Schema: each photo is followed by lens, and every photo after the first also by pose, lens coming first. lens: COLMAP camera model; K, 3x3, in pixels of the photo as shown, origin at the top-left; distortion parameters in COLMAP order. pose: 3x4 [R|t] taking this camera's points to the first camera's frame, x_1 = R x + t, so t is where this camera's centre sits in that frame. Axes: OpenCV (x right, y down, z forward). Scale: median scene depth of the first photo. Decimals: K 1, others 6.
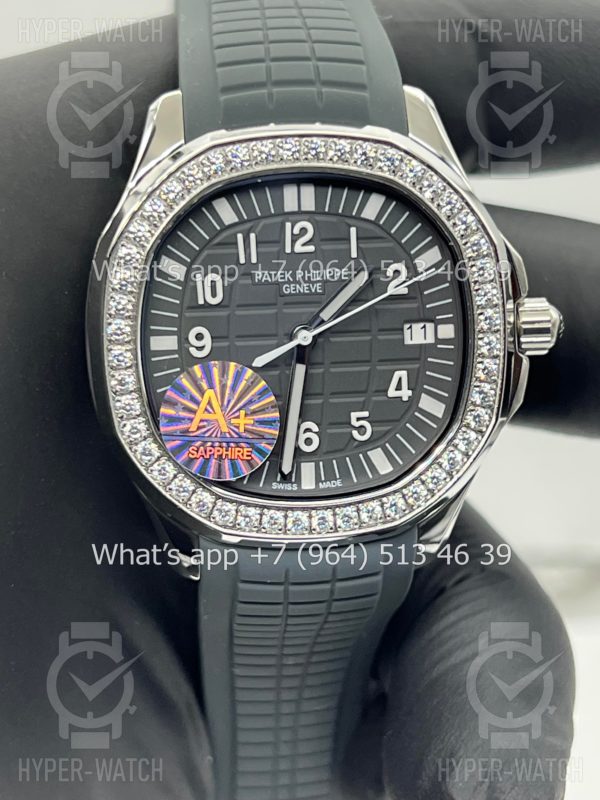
lens RADIAL K [[1892.1, 0, 299.9], [0, 1892.1, 405.3], [0, 0, 1]] dist [0.241895, 0.000000]
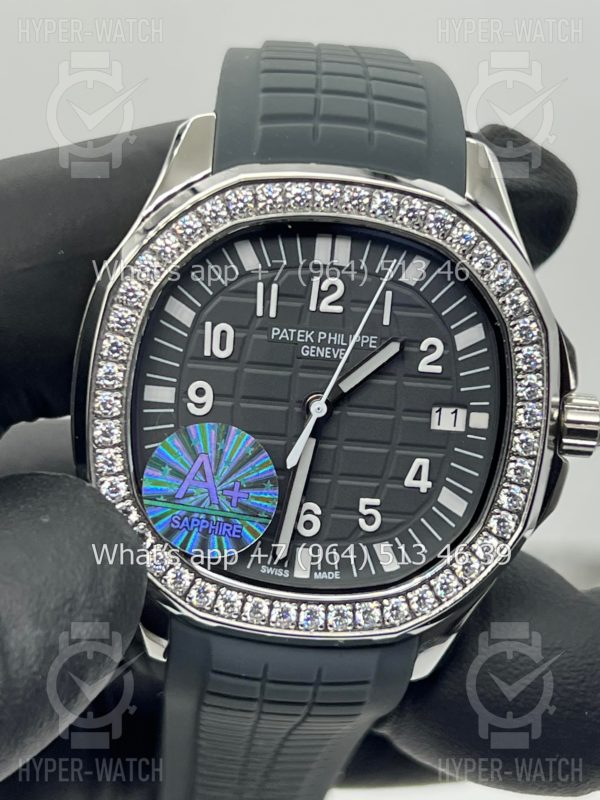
lens RADIAL K [[1892.1, 0, 298.8], [0, 1892.1, 397.7], [0, 0, 1]] dist [0.241895, 0.000000]
pose [[0.991491, 0.128184, -0.022666, 0.012712], [-0.127965, 0.991719, 0.010849, -0.048878], [0.023869, -0.007856, 0.999684, 0.118418]]
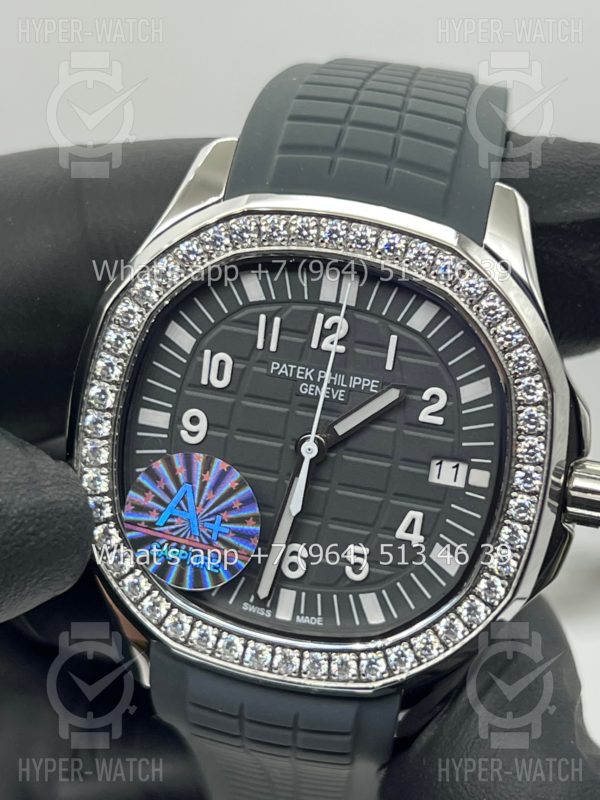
lens RADIAL K [[1892.1, 0, 298.8], [0, 1892.1, 403.5], [0, 0, 1]] dist [0.241895, 0.000000]
pose [[0.951921, 0.224226, -0.208733, 0.170824], [-0.216205, 0.974454, 0.060785, -0.106232], [0.217030, -0.012734, 0.976082, 0.163968]]
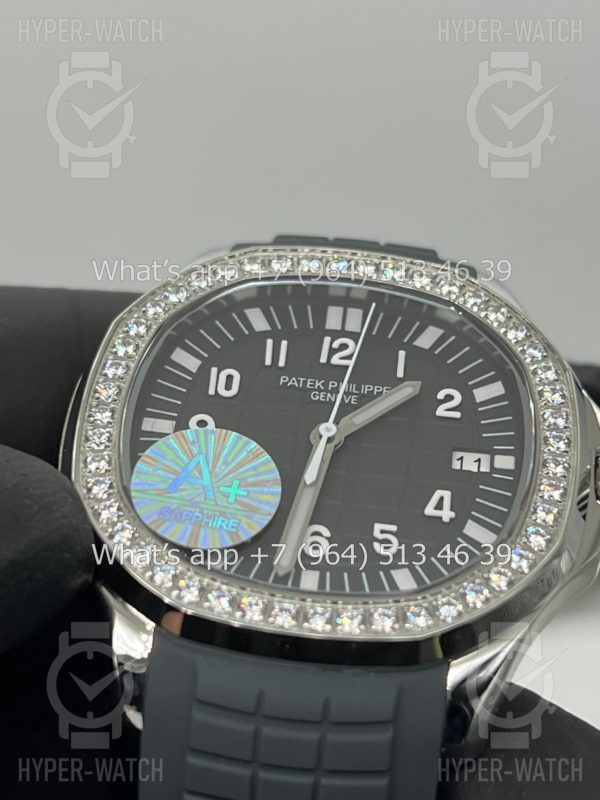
lens RADIAL K [[1892.1, 0, 299.5], [0, 1892.1, 402.1], [0, 0, 1]] dist [0.241895, 0.000000]
pose [[0.986567, 0.060978, -0.151547, 0.112930], [-0.150949, 0.694936, -0.703050, 0.528730], [0.062445, 0.716482, 0.694806, 0.420845]]
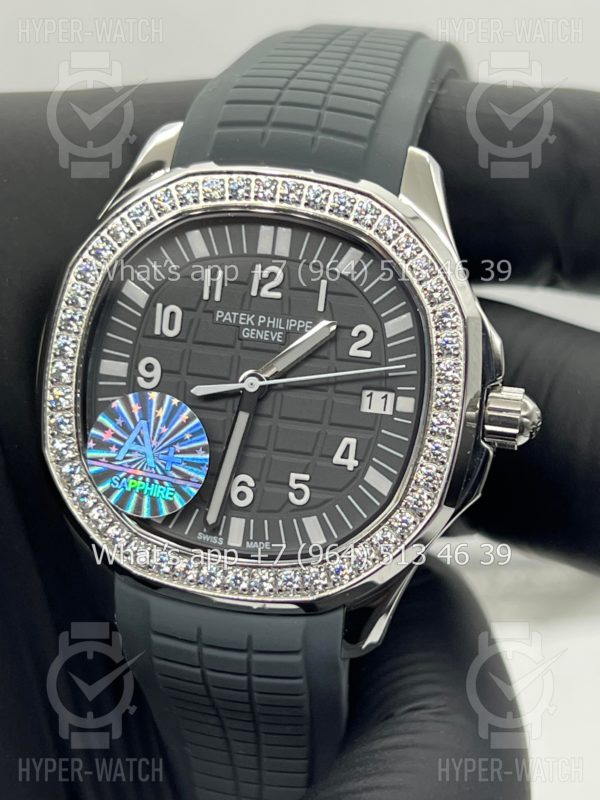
lens RADIAL K [[1892.1, 0, 306.2], [0, 1892.1, 395.0], [0, 0, 1]] dist [0.241895, 0.000000]
pose [[0.951220, 0.151742, -0.268616, 0.282938], [-0.184185, 0.977805, -0.099870, 0.058944], [0.247499, 0.144474, 0.958056, 0.097081]]
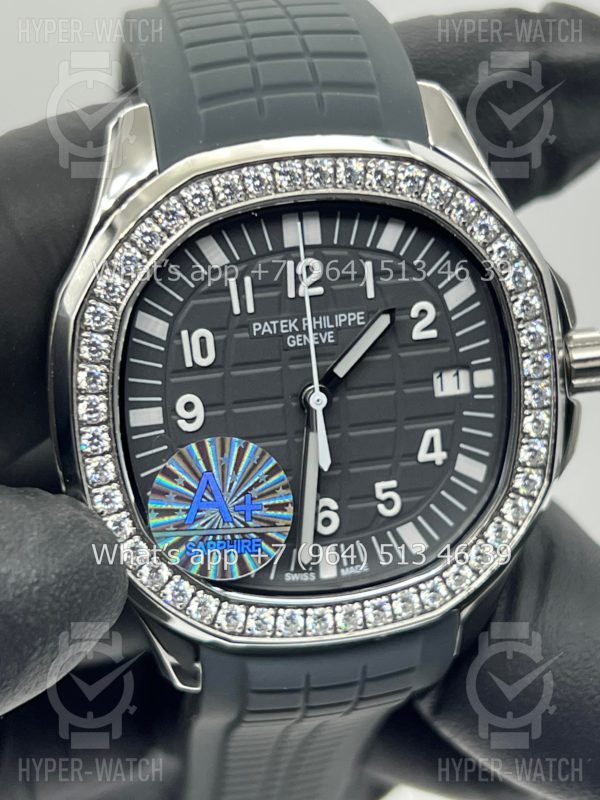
lens RADIAL K [[1892.1, 0, 305.2], [0, 1892.1, 400.9], [0, 0, 1]] dist [0.241895, 0.000000]
pose [[0.995497, -0.059055, 0.074145, -0.063376], [0.052974, 0.995267, 0.081469, -0.102047], [-0.078605, -0.077175, 0.993914, 0.183449]]
